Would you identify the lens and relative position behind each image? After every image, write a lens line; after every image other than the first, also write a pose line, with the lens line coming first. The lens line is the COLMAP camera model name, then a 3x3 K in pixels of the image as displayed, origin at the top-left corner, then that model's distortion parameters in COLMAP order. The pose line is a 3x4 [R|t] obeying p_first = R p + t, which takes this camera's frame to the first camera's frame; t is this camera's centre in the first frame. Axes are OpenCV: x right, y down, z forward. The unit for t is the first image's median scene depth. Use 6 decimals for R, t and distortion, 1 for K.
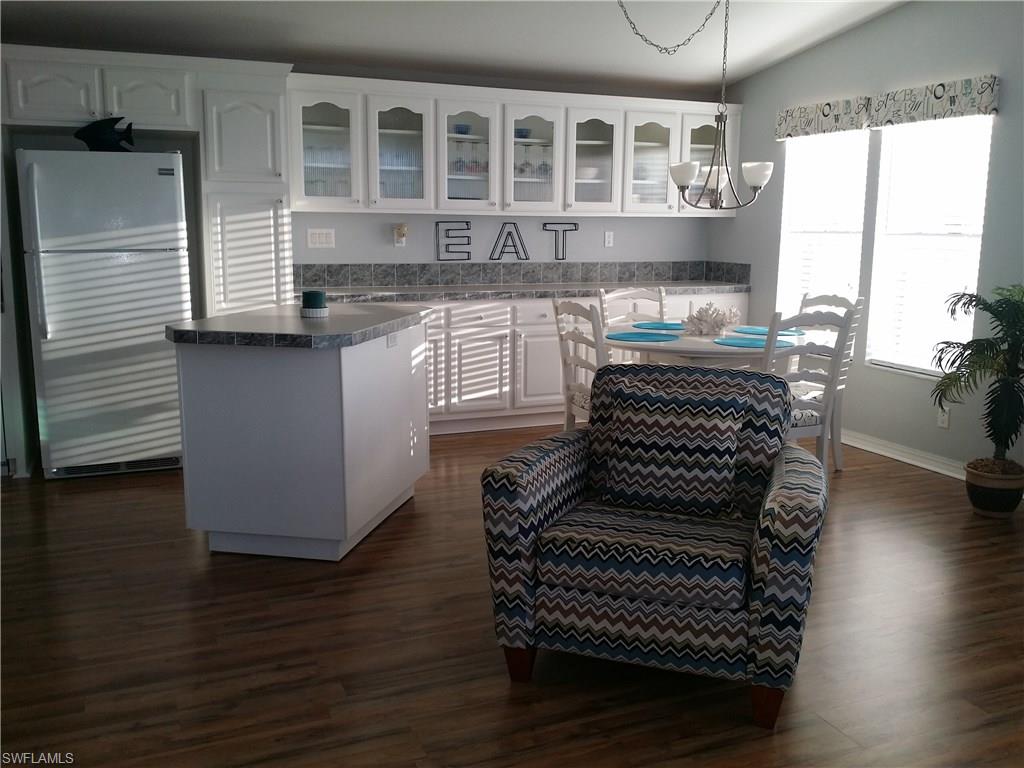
lens RADIAL K [[914.4, 0, 476.7], [0, 914.4, 395.0], [0, 0, 1]] dist [0.057446, -0.142762]
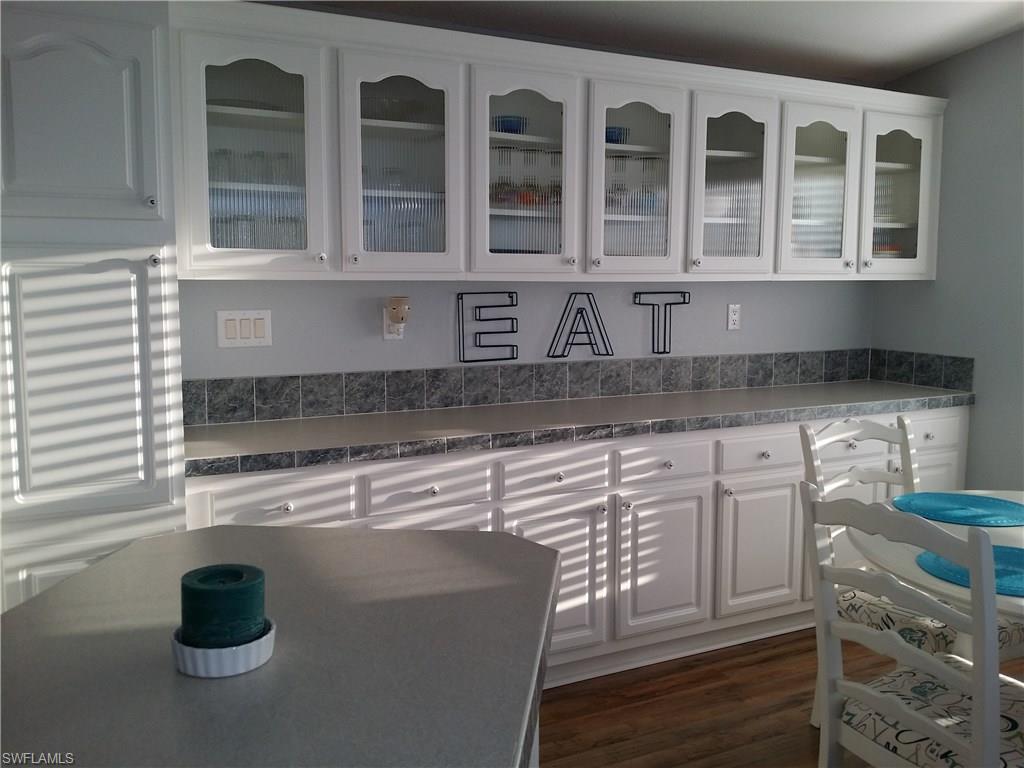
lens RADIAL K [[914.4, 0, 480.3], [0, 914.4, 379.5], [0, 0, 1]] dist [0.057446, -0.142762]
pose [[0.995127, -0.014848, 0.097480, -0.086371], [0.021098, 0.997765, -0.063401, -0.103804], [-0.096321, 0.065149, 0.993216, 0.464131]]
